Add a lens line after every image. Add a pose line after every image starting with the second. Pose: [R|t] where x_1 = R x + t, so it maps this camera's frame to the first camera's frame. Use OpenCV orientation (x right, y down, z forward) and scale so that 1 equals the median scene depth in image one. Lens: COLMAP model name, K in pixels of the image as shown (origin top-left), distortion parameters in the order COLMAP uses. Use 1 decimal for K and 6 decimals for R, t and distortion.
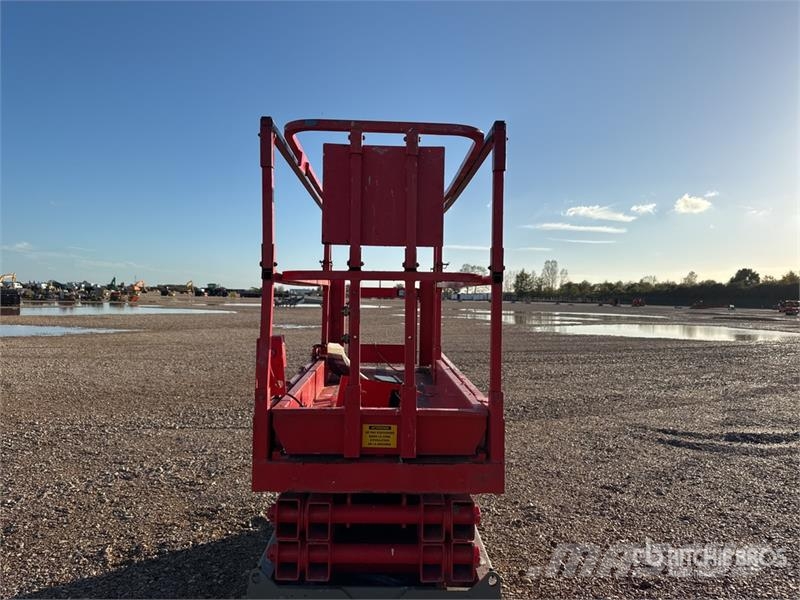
lens RADIAL K [[588.3, 0, 399.0], [0, 588.3, 275.0], [0, 0, 1]] dist [0.027442, -0.030233]
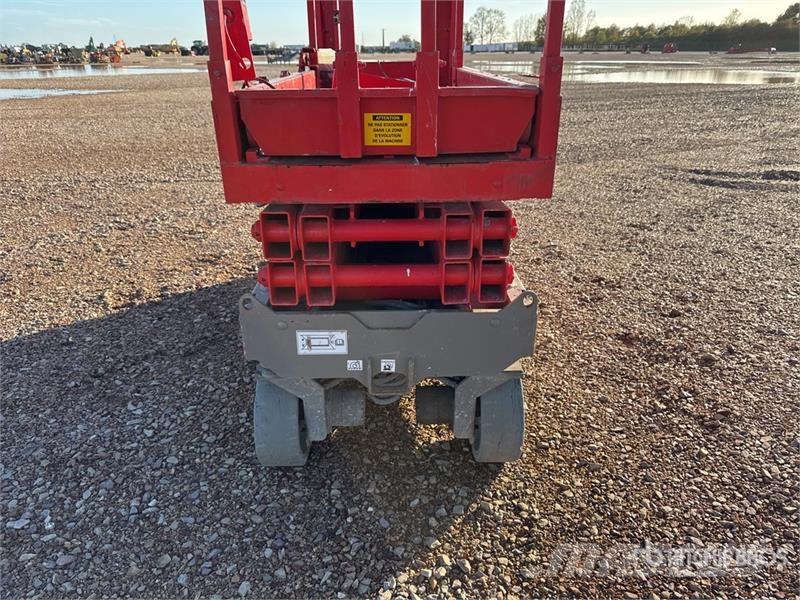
lens RADIAL K [[589.5, 0, 402.7], [0, 589.5, 290.7], [0, 0, 1]] dist [0.073202, -0.109225]
pose [[0.999693, -0.021462, -0.012393, -0.003977], [0.024633, 0.915457, 0.401662, 0.071213], [0.002725, -0.401844, 0.915704, 0.103690]]
